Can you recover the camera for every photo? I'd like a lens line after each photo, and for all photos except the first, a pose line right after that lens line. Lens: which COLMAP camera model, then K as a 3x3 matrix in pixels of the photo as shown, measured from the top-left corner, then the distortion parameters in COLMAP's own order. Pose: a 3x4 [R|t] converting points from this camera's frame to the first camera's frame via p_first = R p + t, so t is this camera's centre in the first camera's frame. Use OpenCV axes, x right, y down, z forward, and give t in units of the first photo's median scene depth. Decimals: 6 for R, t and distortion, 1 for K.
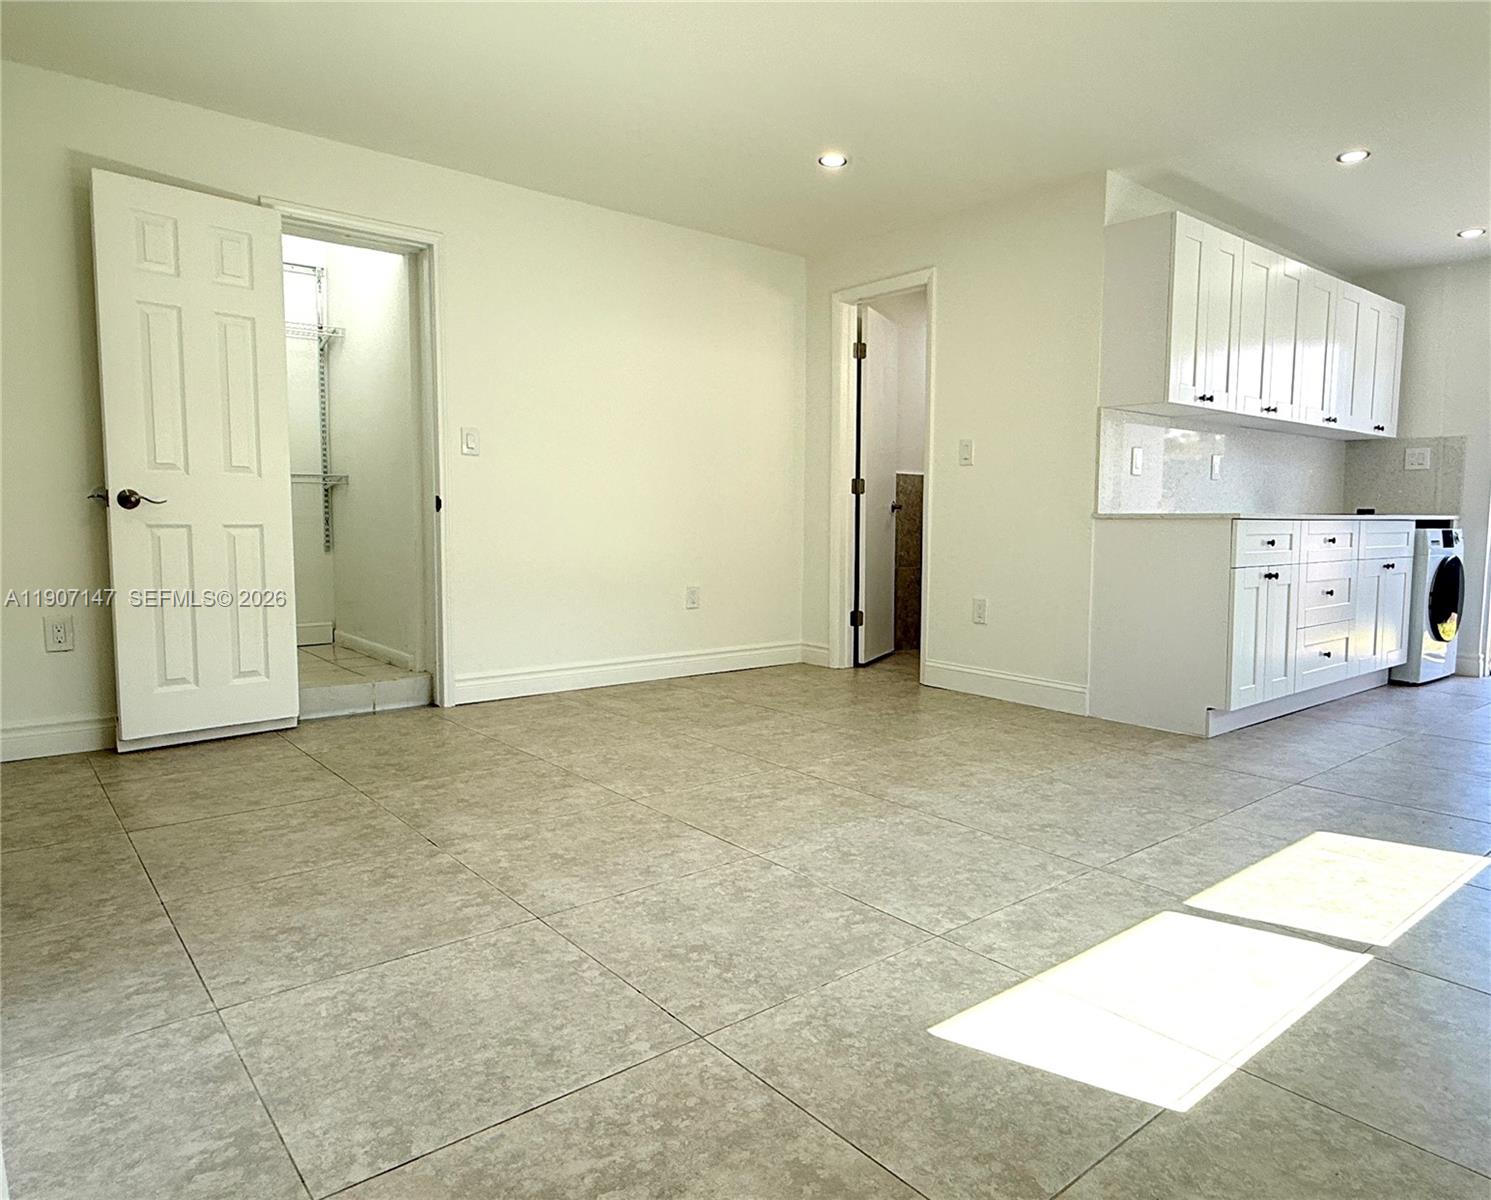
lens RADIAL K [[940.4, 0, 751.2], [0, 940.4, 603.5], [0, 0, 1]] dist [-0.004050, -0.000761]
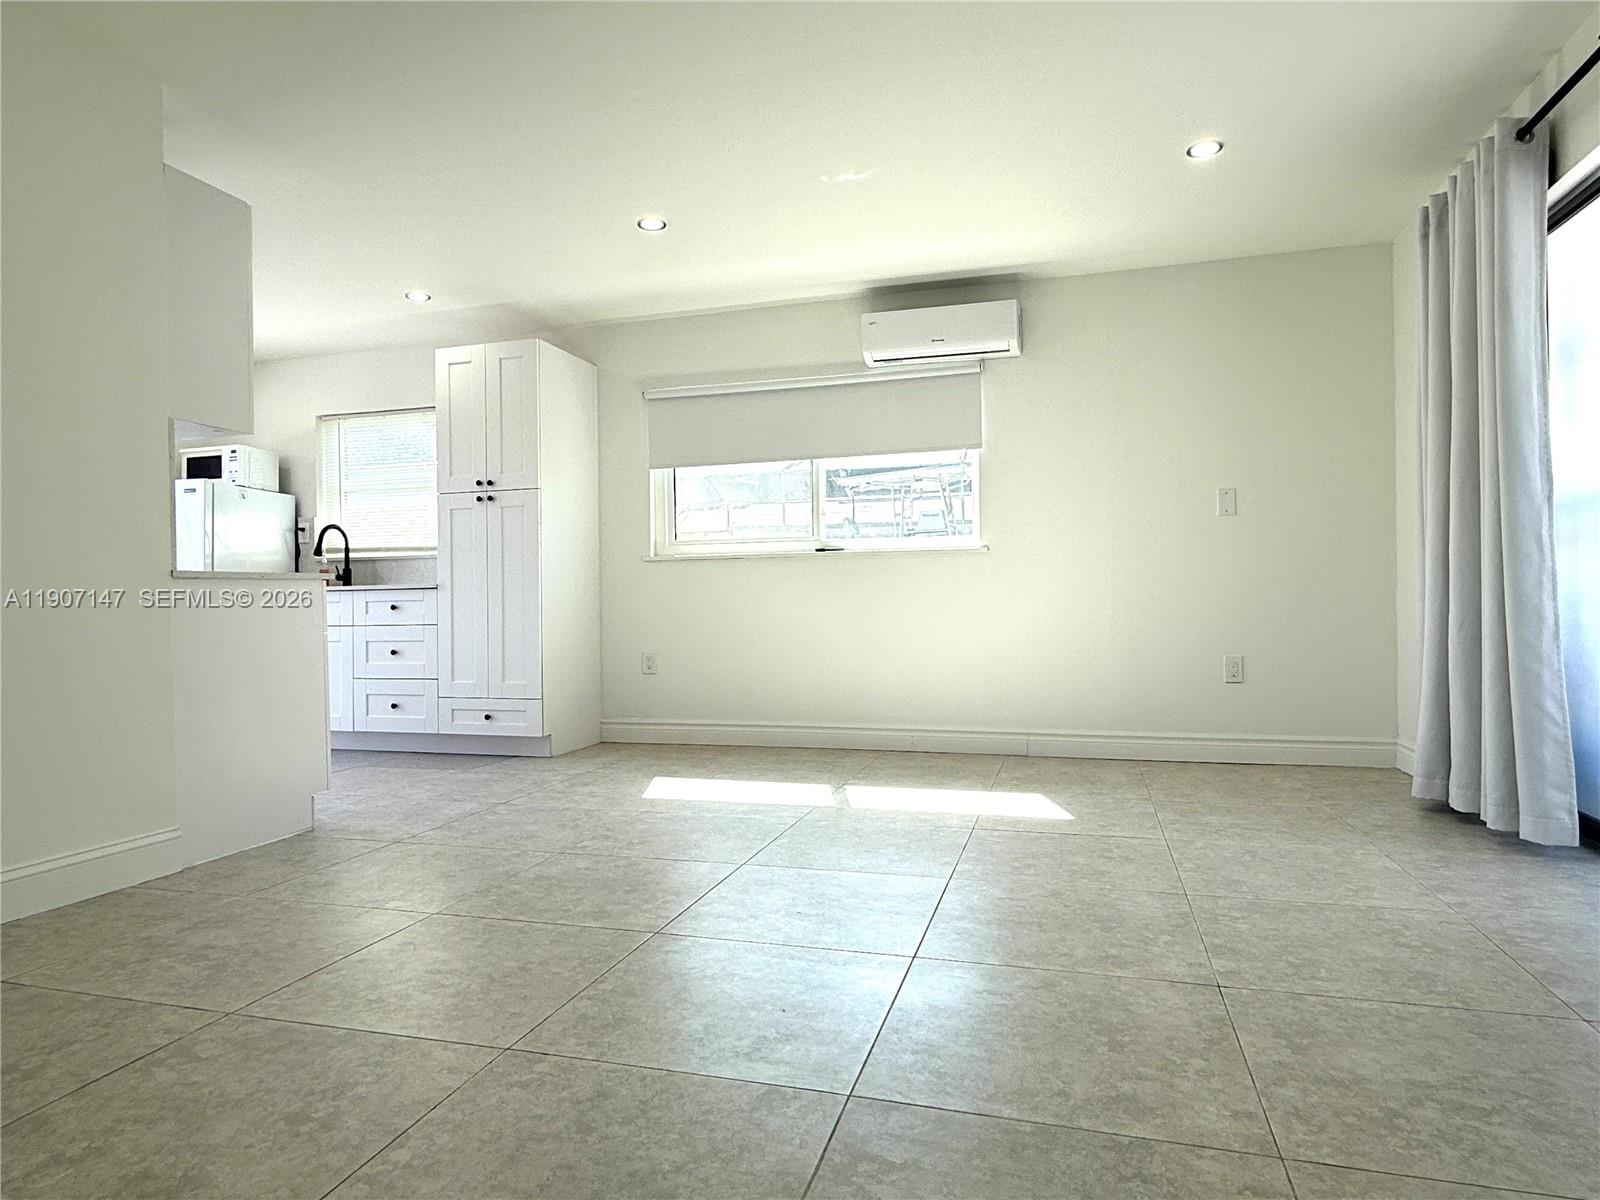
lens RADIAL K [[981.8, 0, 796.8], [0, 981.8, 597.9], [0, 0, 1]] dist [-0.007831, -0.000713]
pose [[-0.571926, 0.002317, 0.820302, -0.846912], [0.087892, 0.994412, 0.058471, -0.137192], [-0.815583, 0.105539, -0.568934, 1.817216]]
